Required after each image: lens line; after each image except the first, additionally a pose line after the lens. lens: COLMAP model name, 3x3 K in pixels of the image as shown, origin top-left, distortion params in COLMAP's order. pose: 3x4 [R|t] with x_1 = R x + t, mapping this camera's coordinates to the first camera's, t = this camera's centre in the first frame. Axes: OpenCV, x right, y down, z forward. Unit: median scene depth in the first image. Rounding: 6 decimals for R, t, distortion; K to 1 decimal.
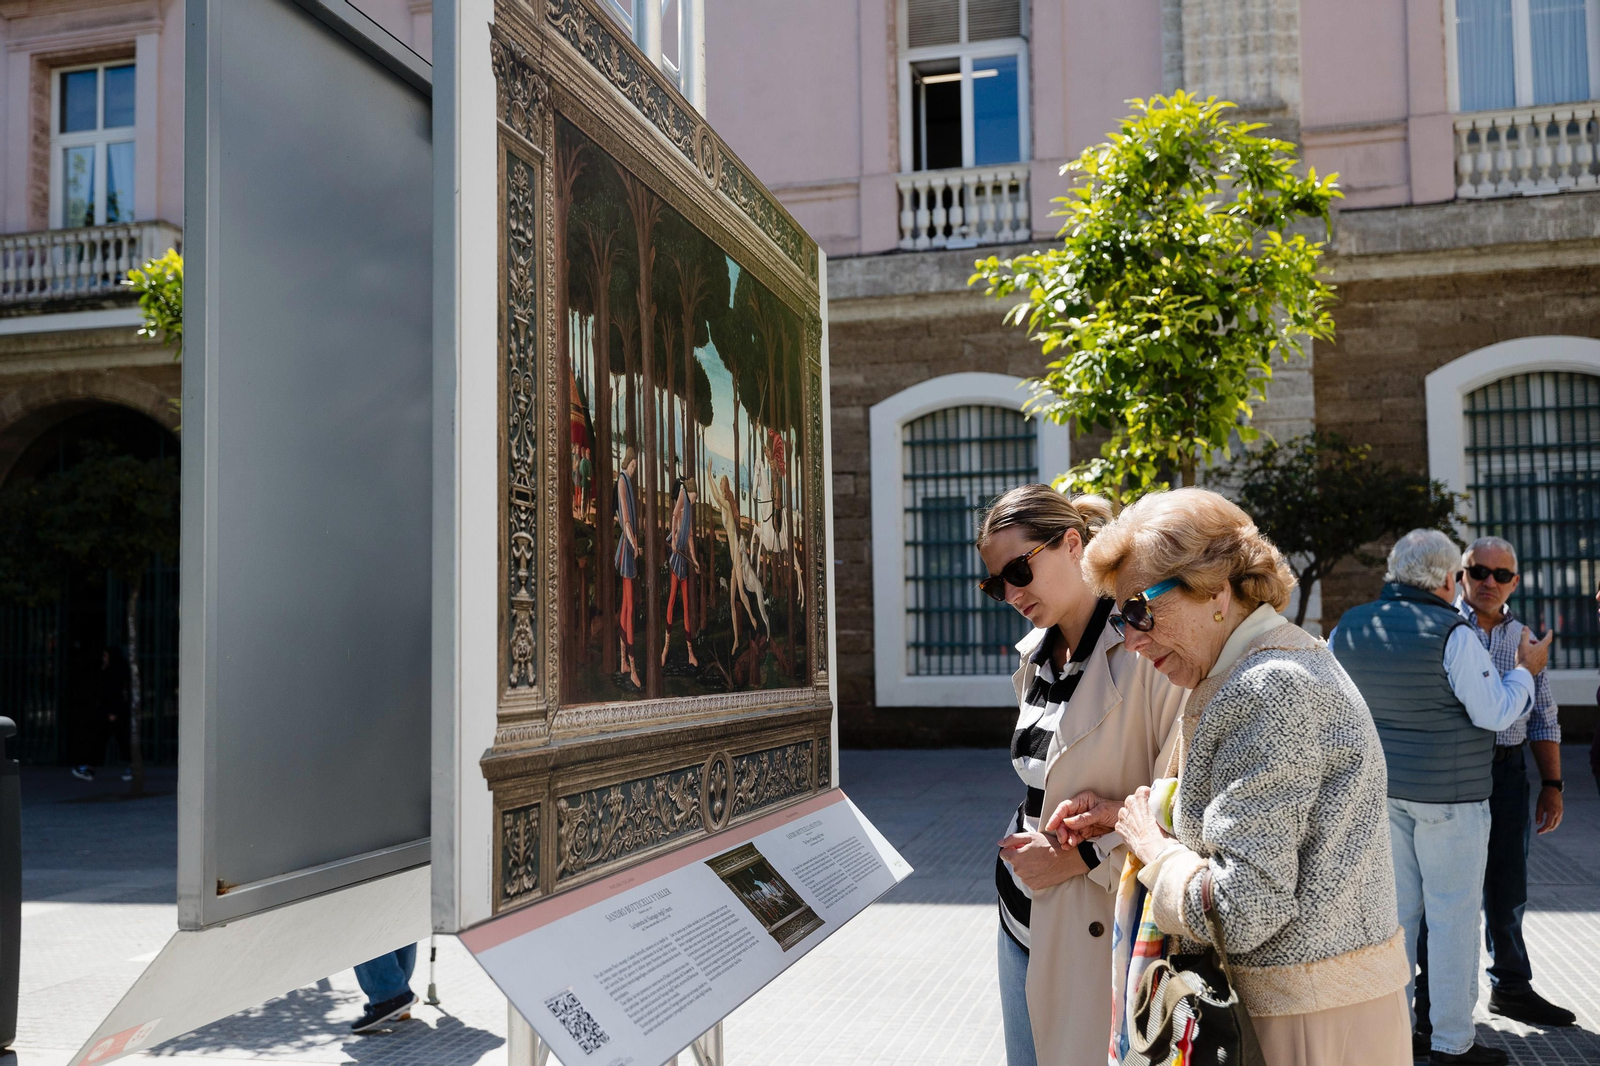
lens RADIAL K [[1611.3, 0, 800.0], [0, 1611.3, 533.0], [0, 0, 1]] dist [0.037766, -0.012493]
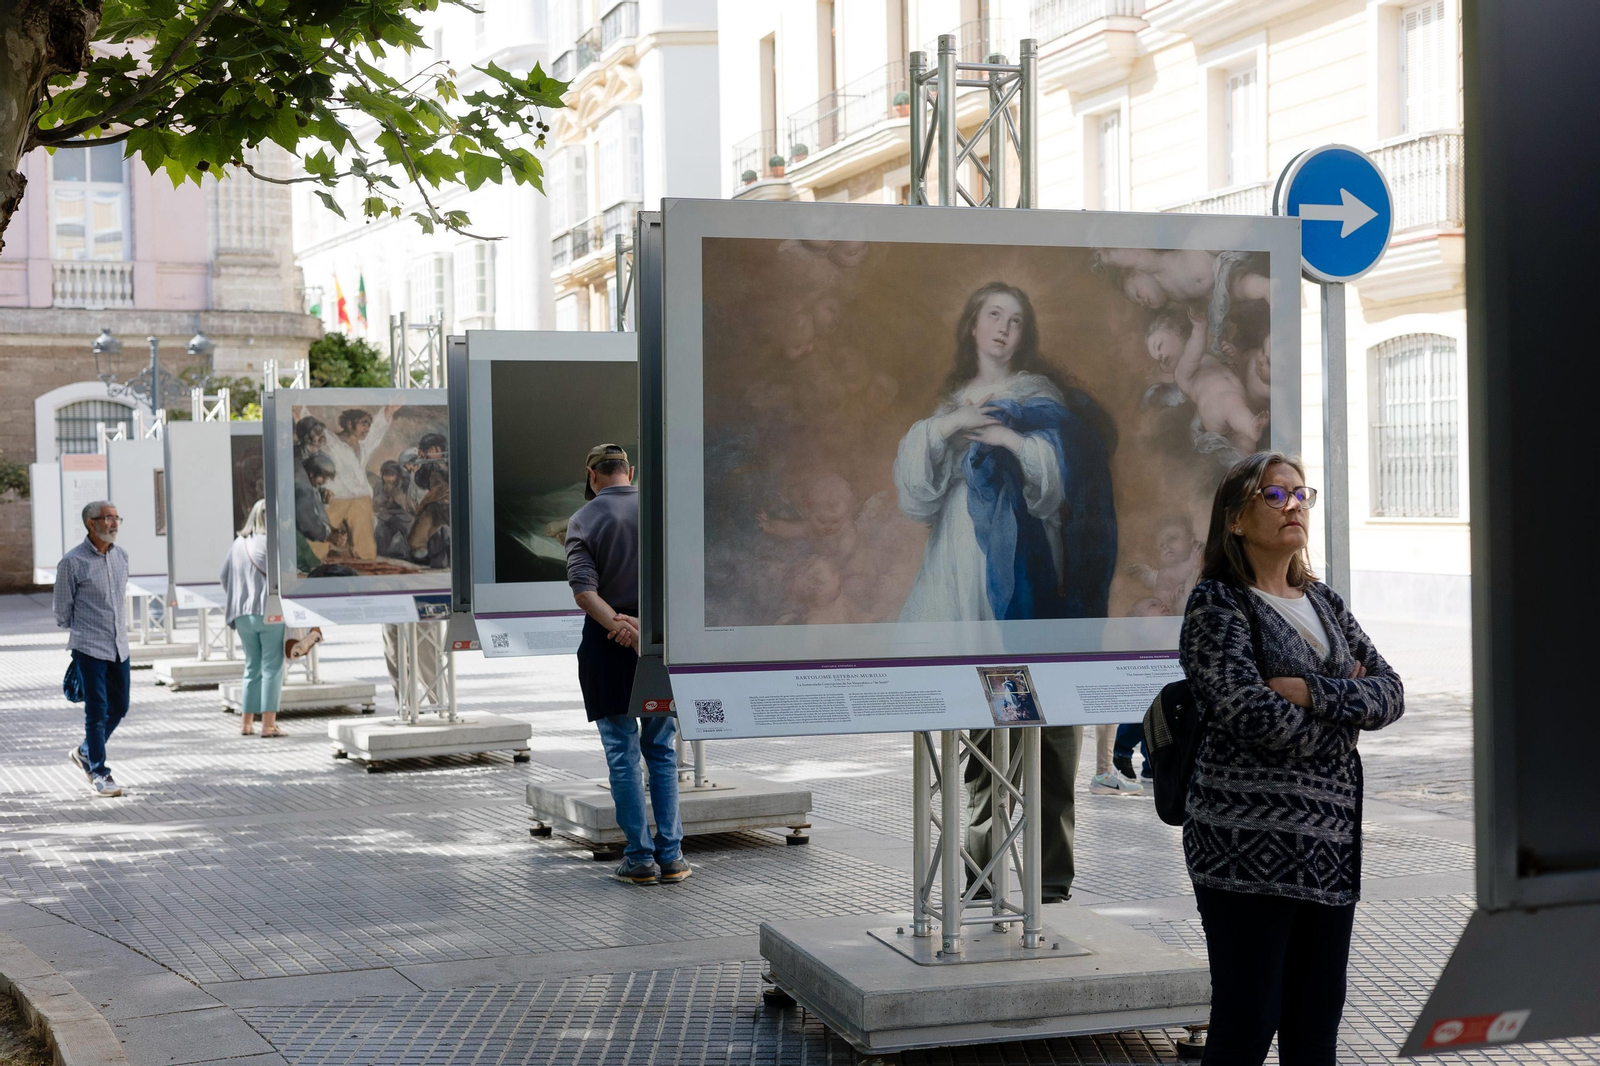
lens RADIAL K [[2195.1, 0, 825.6], [0, 2195.1, 512.0], [0, 0, 1]] dist [0.006813, 0.067650]
pose [[0.778159, -0.005686, 0.628042, -0.512104], [-0.030962, 0.998396, 0.047401, -0.115380], [-0.627304, -0.056331, 0.776735, -1.586631]]
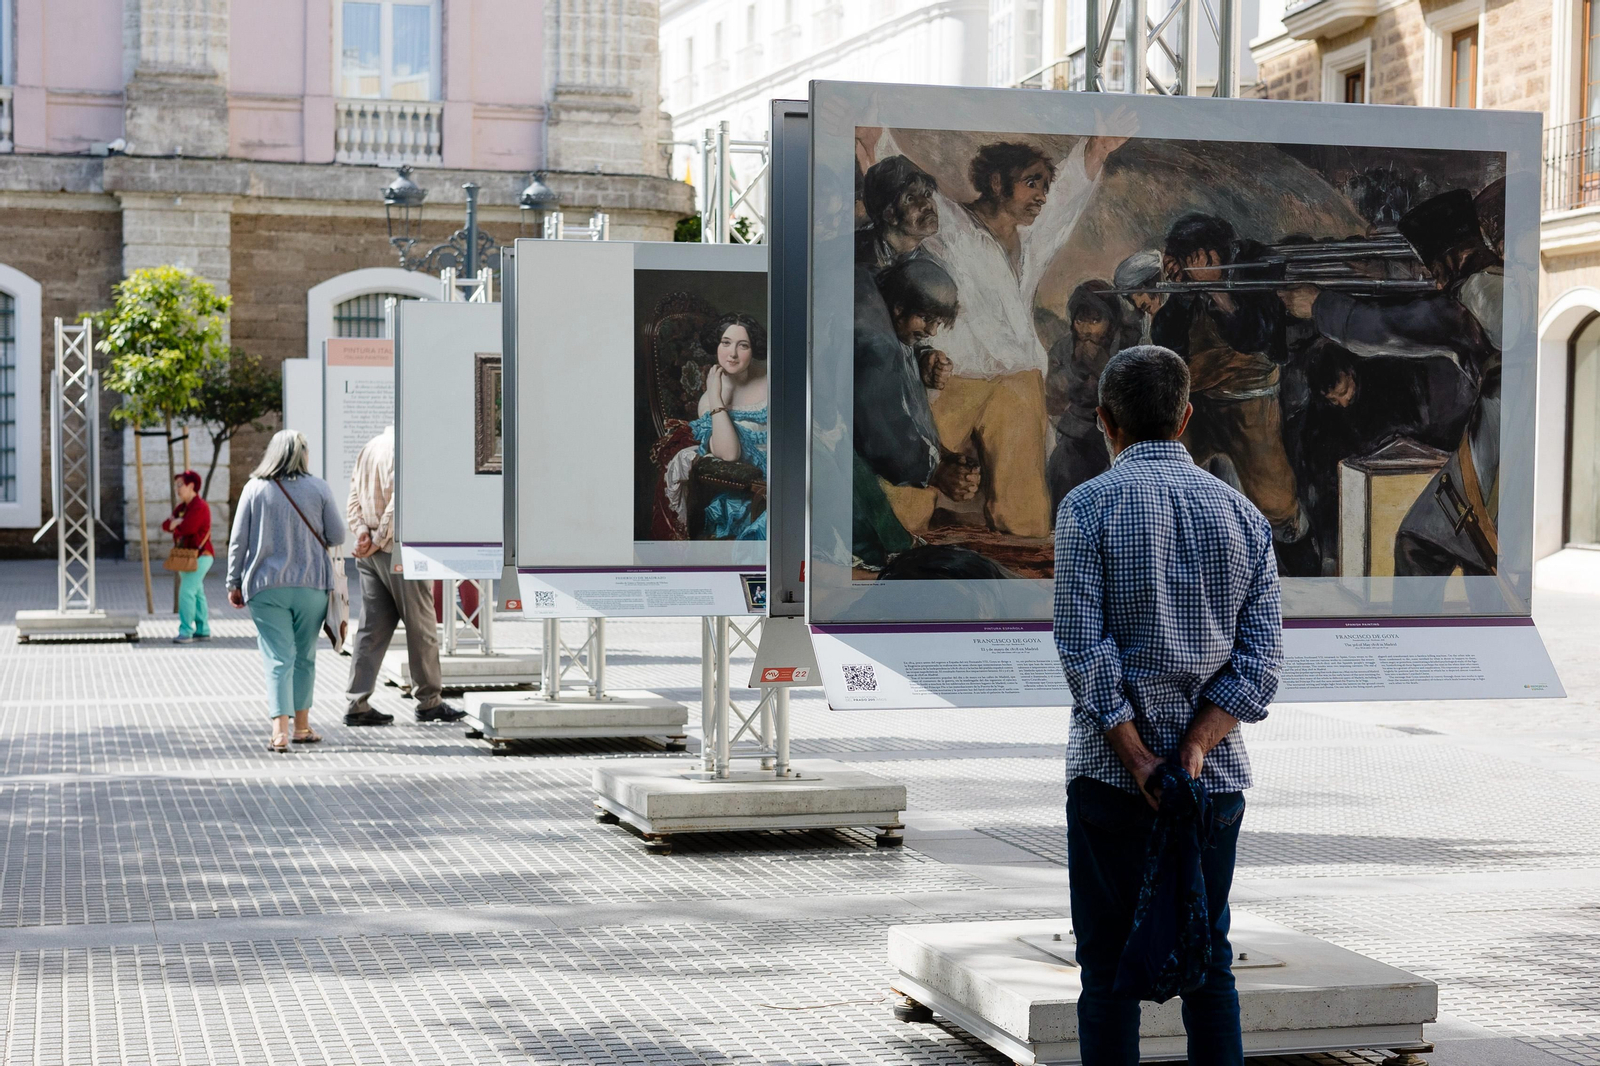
lens RADIAL K [[2749.9, 0, 800.0], [0, 2749.9, 533.0], [0, 0, 1]] dist [0.018165, 0.048068]
pose [[0.873731, 0.011048, 0.486285, -0.384140], [-0.054325, 0.995704, 0.074987, -0.088742], [-0.483367, -0.091936, 0.870577, -1.256588]]
